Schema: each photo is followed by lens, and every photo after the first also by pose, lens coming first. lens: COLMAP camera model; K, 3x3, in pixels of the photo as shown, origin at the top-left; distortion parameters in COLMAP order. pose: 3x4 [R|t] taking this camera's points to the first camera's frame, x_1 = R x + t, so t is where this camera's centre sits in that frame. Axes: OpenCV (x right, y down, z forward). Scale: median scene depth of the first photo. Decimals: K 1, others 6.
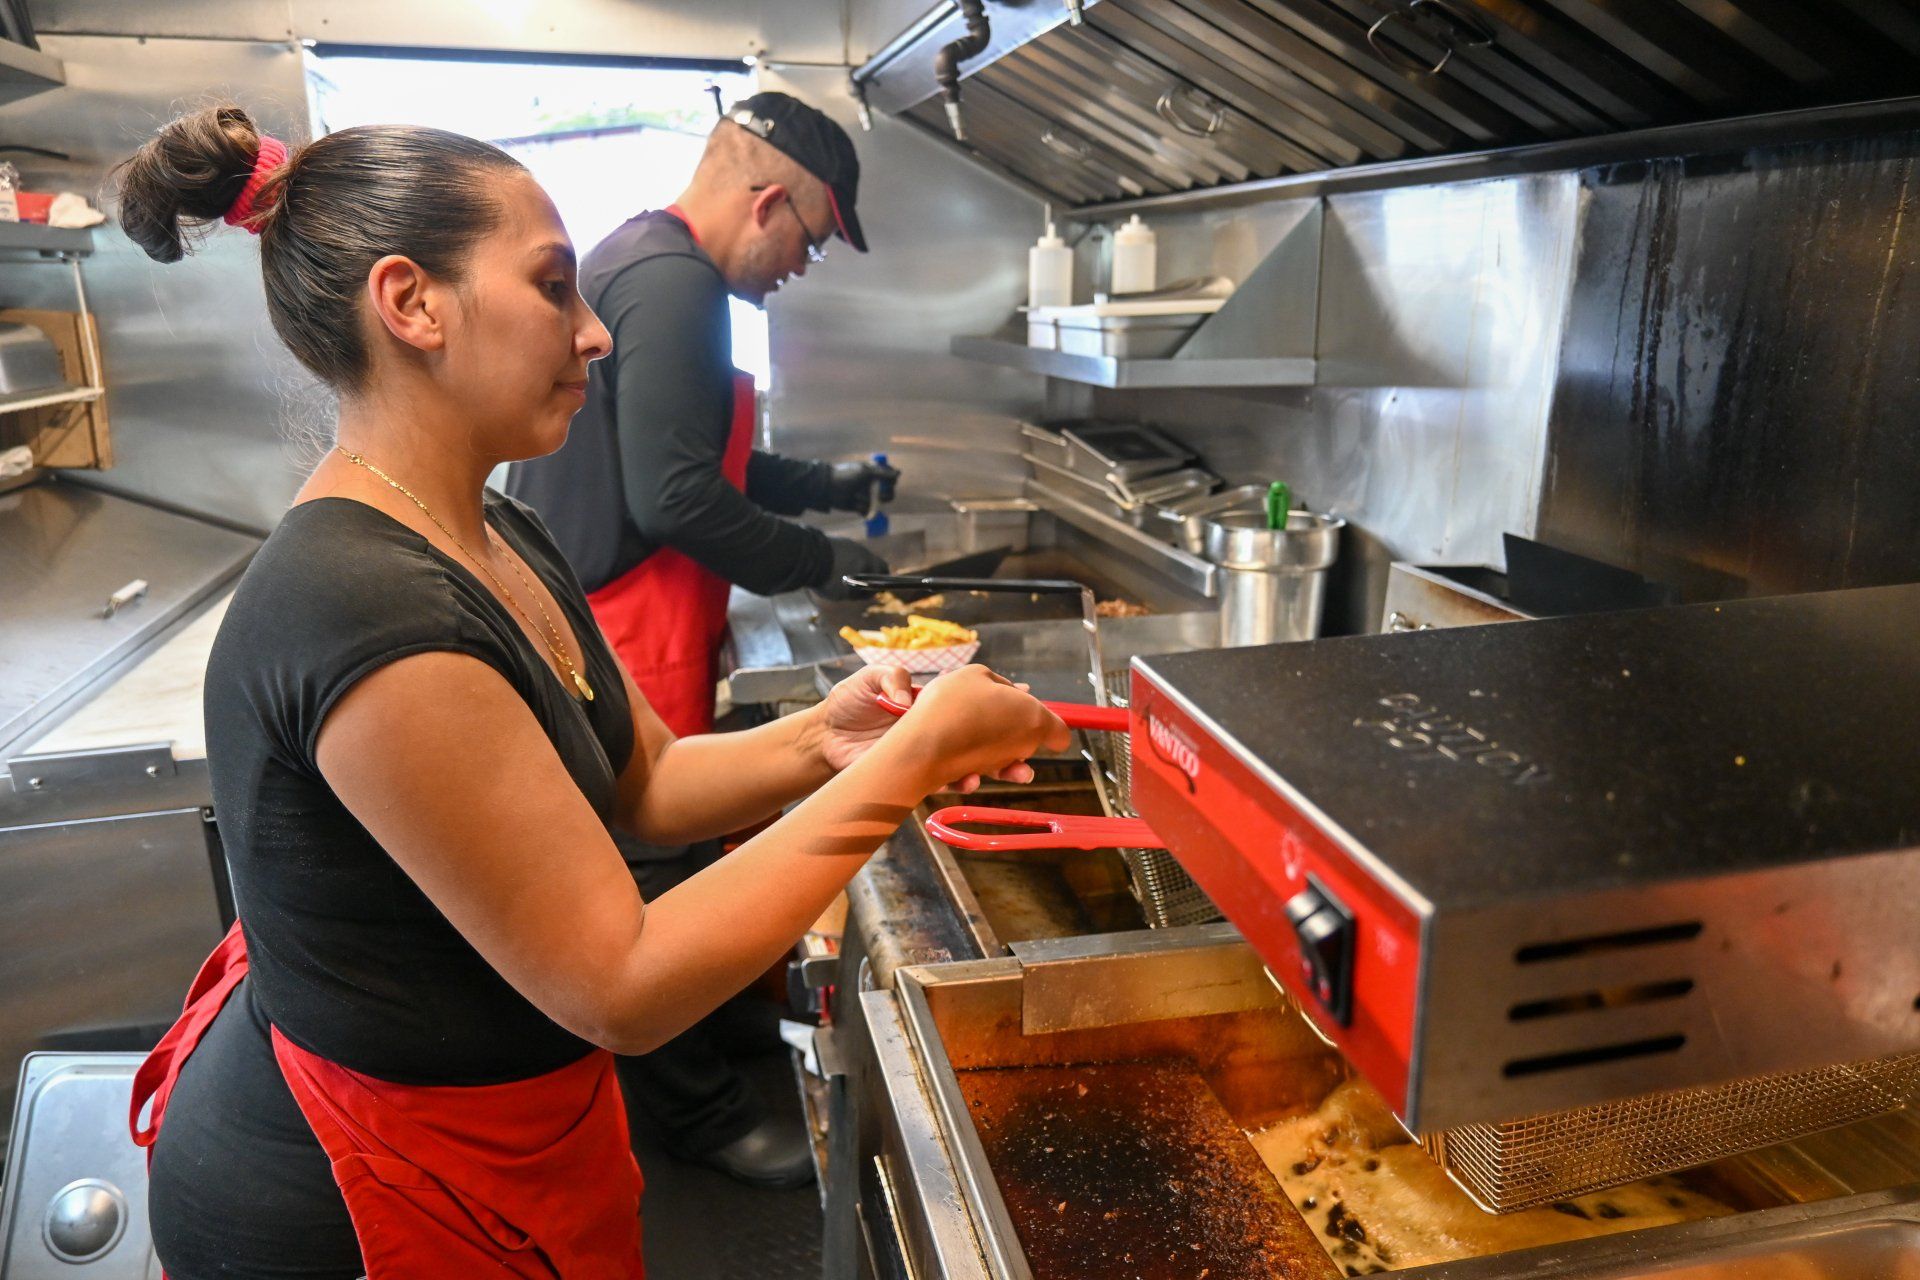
lens RADIAL K [[1322.3, 0, 960.0], [0, 1322.3, 640.0], [0, 0, 1]] dist [0.002595, 0.000581]
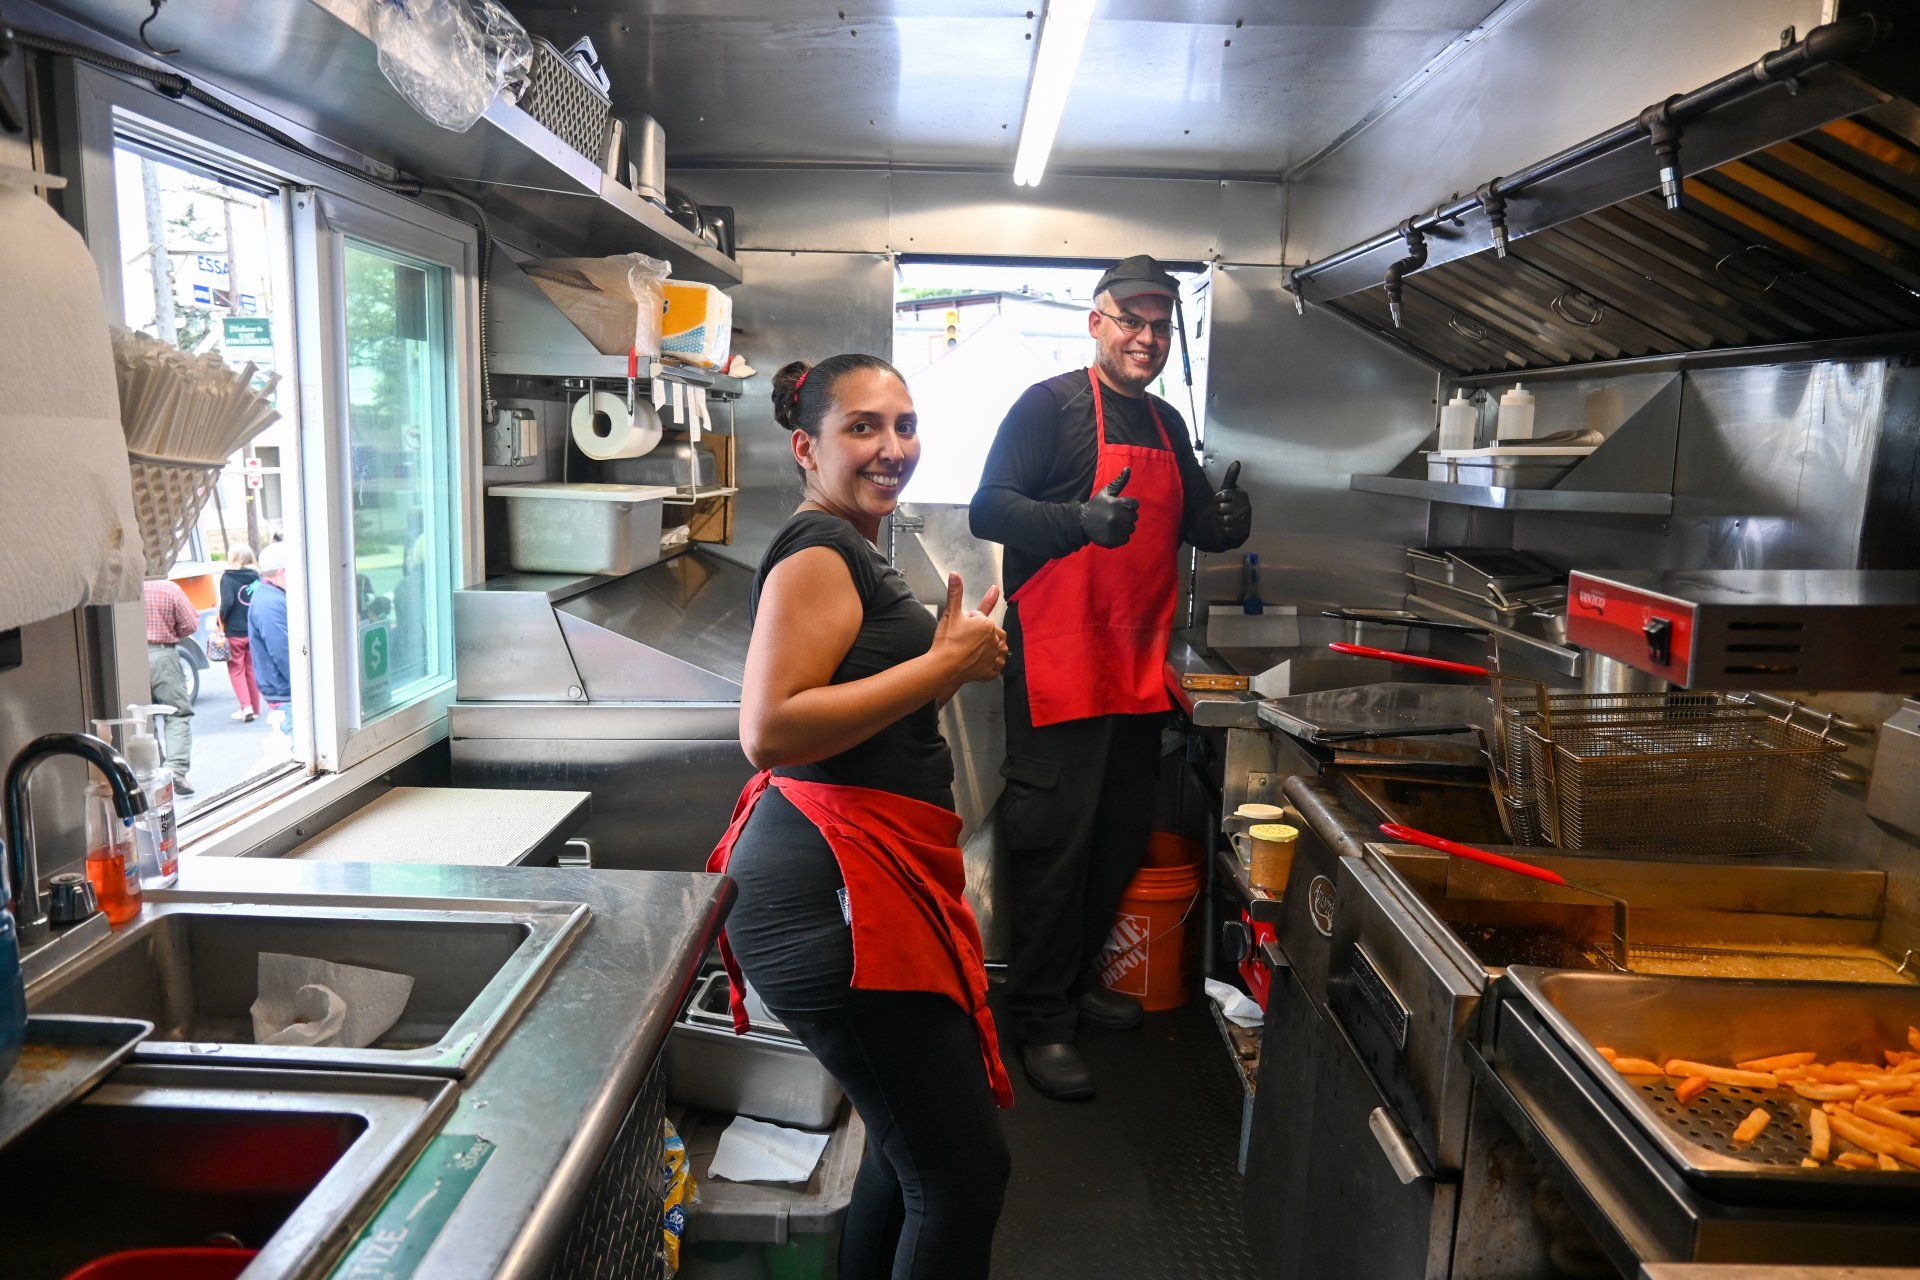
lens RADIAL K [[1322.3, 0, 960.0], [0, 1322.3, 640.0], [0, 0, 1]] dist [0.002595, 0.000581]
pose [[0.970595, 0.062914, -0.232352, -0.088275], [-0.089074, 0.990595, -0.103861, 0.115211], [0.223633, 0.121504, 0.967070, -0.353471]]
